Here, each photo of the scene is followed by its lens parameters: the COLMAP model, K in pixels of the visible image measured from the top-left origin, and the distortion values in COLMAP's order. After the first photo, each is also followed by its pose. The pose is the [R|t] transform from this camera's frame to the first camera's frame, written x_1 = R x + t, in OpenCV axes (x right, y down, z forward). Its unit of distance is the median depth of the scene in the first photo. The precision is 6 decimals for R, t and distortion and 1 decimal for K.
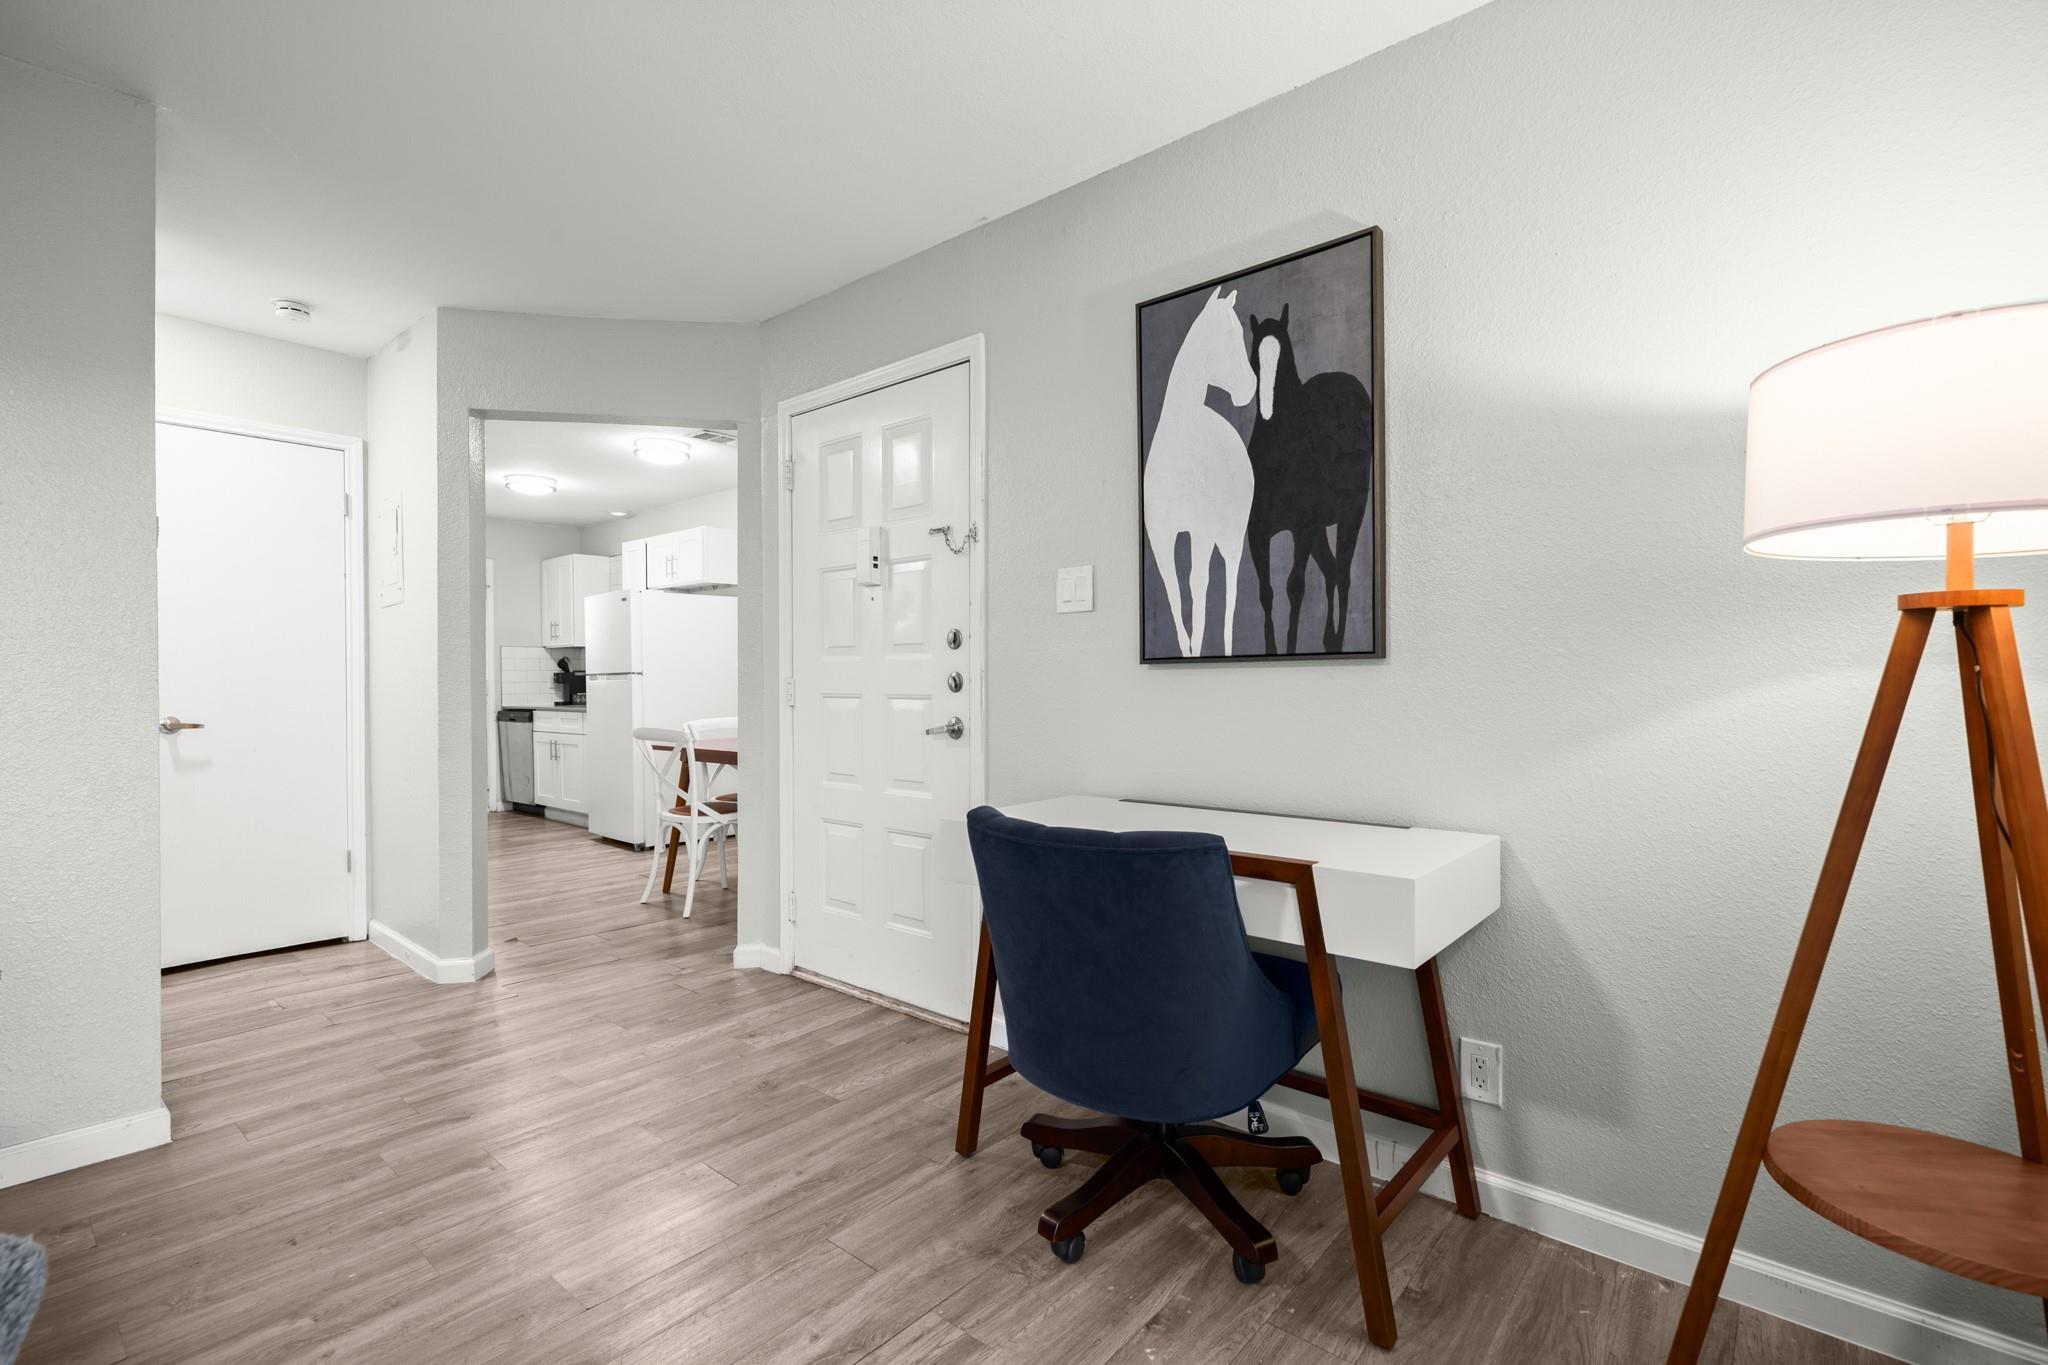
lens RADIAL K [[929.2, 0, 1014.7], [0, 929.2, 689.7], [0, 0, 1]] dist [-0.008044, -0.000838]
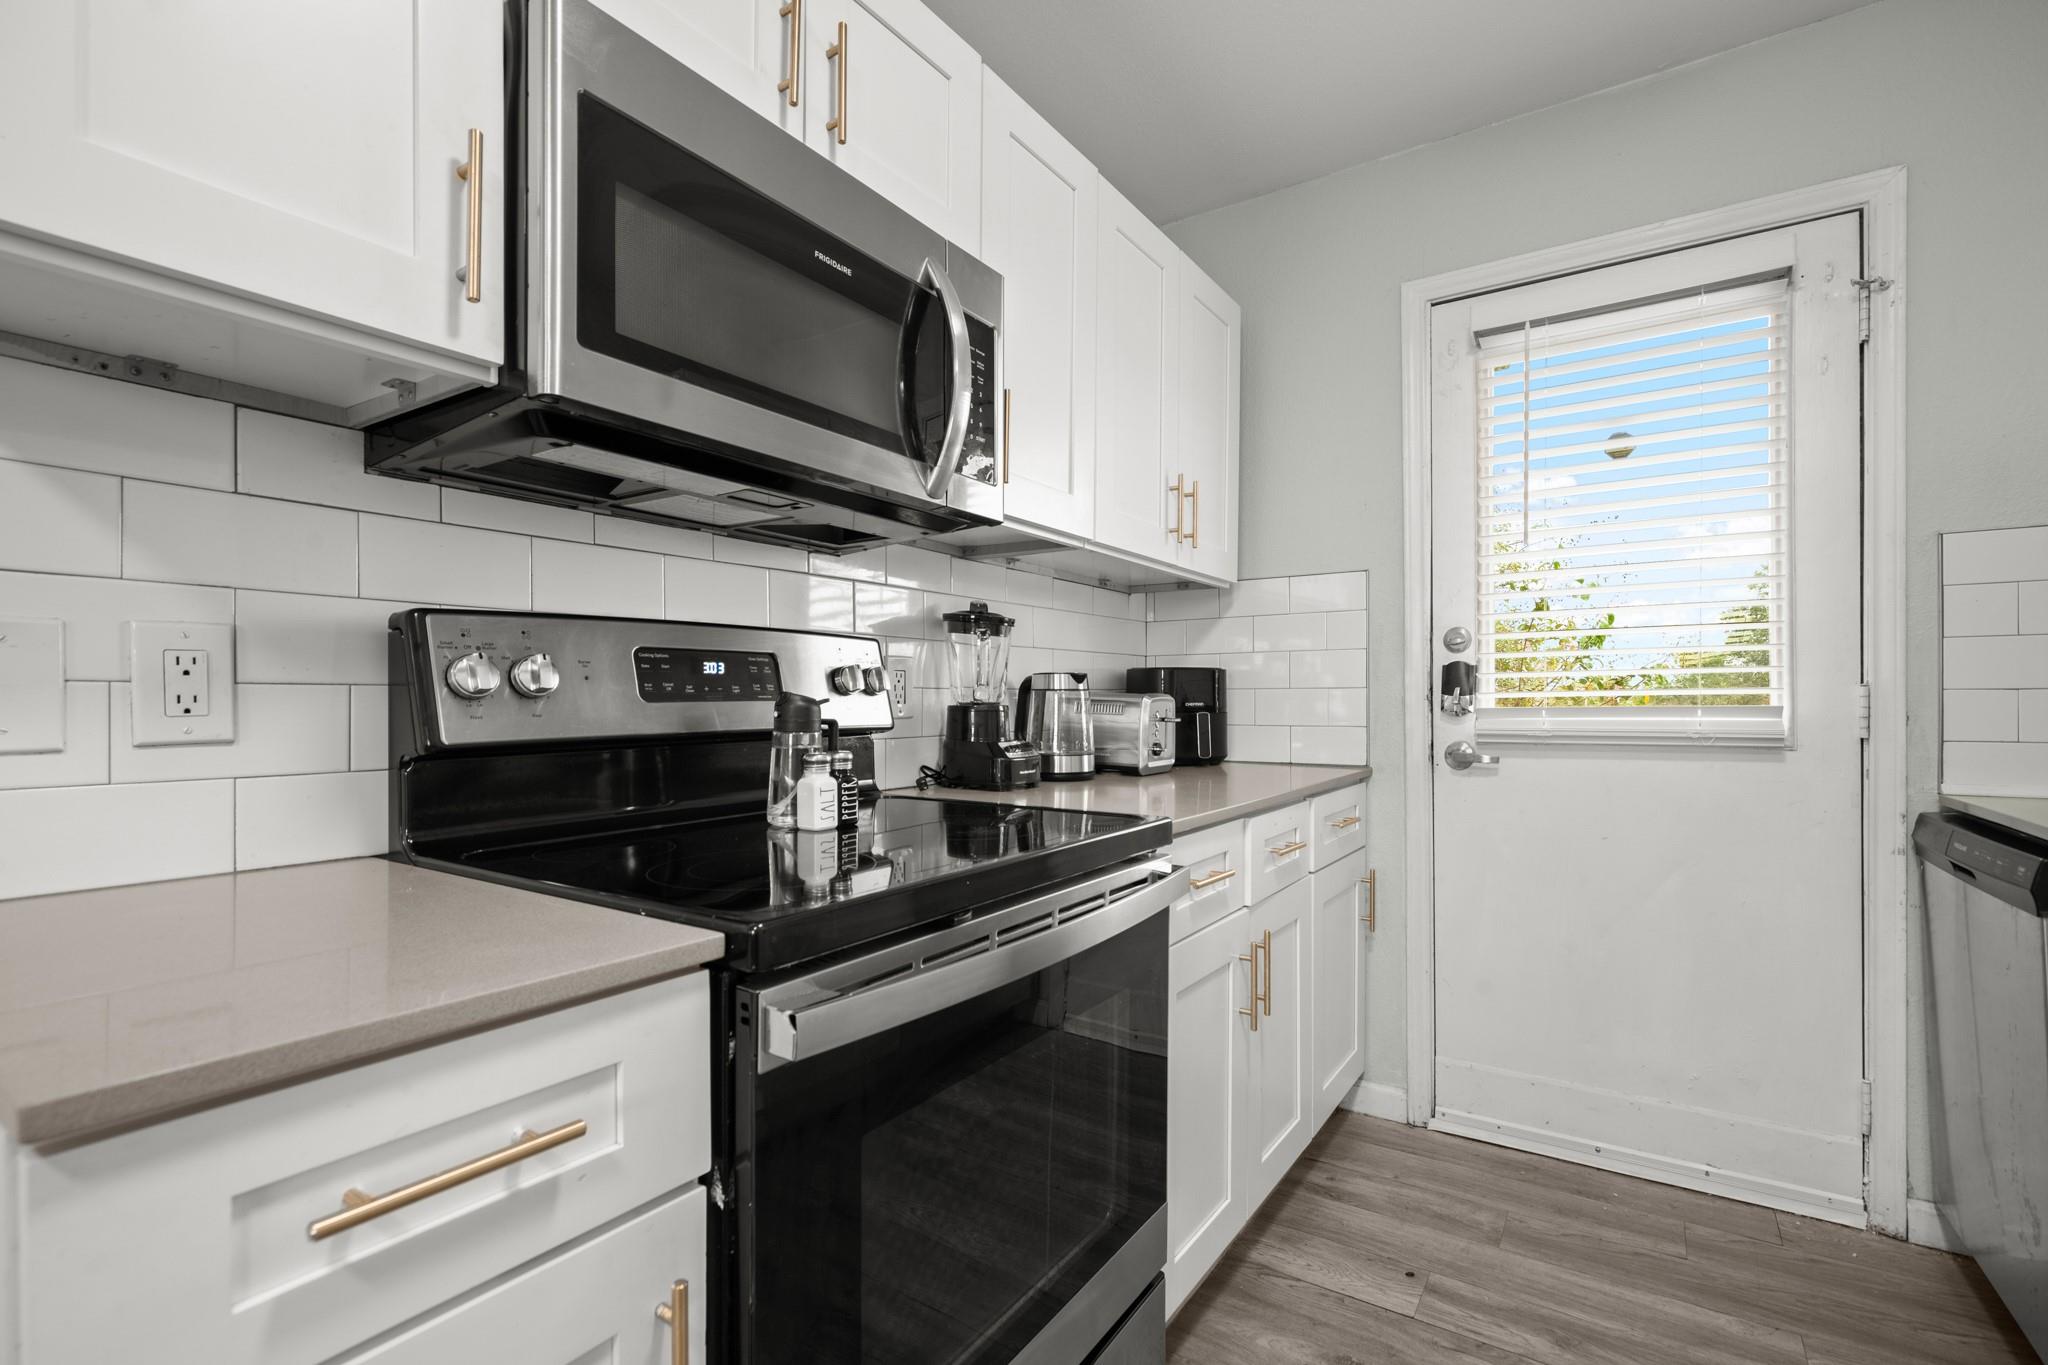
lens RADIAL K [[929.2, 0, 1050.8], [0, 929.2, 710.6], [0, 0, 1]] dist [-0.008044, -0.000838]
pose [[0.137306, 0.011922, -0.990457, -0.374545], [-0.001566, 0.999929, 0.011819, -0.005538], [0.990527, -0.000071, 0.137315, 0.785393]]
